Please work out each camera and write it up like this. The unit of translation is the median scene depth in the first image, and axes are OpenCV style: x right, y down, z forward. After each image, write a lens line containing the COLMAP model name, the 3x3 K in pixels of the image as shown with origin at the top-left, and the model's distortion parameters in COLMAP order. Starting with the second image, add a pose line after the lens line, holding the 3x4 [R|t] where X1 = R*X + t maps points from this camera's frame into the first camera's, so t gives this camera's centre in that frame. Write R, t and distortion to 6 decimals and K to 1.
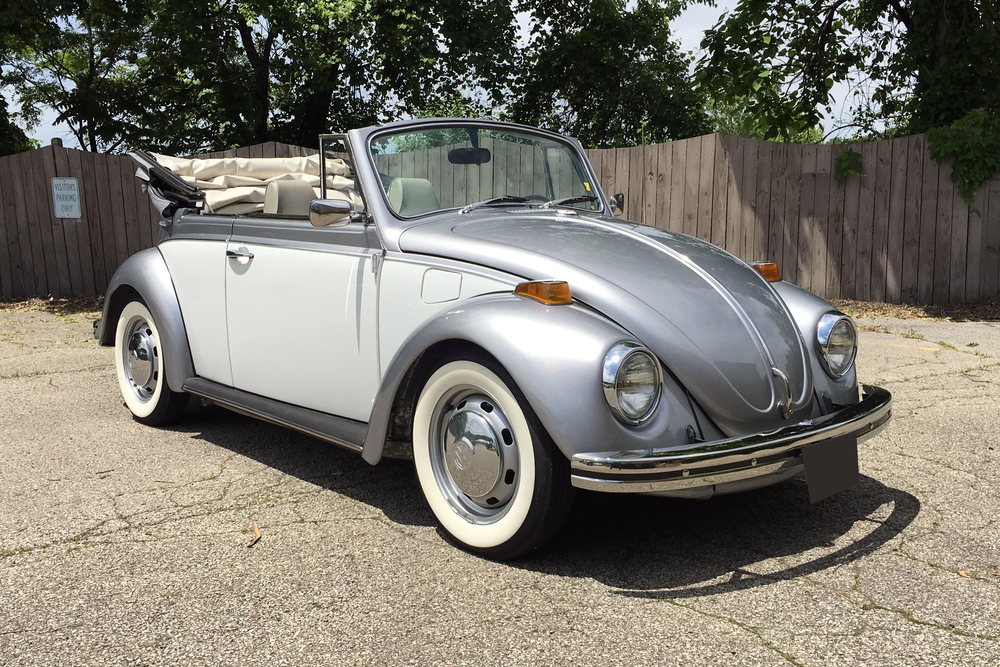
lens RADIAL K [[924.4, 0, 500.0], [0, 924.4, 333.5], [0, 0, 1]] dist [0.062896, -0.088886]
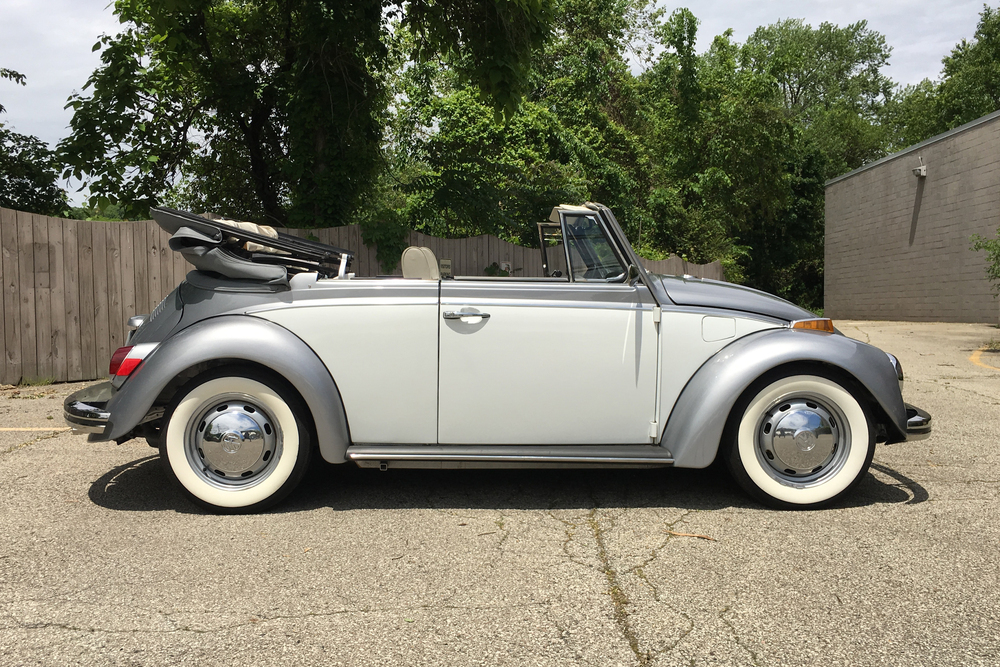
lens RADIAL K [[906.4, 0, 412.7], [0, 906.4, 333.2], [0, 0, 1]] dist [0.015241, 0.006925]
pose [[0.672062, -0.037064, 0.739567, -0.271682], [0.096220, 0.994650, -0.037590, -0.008186], [-0.734217, 0.096424, 0.672032, 0.081591]]
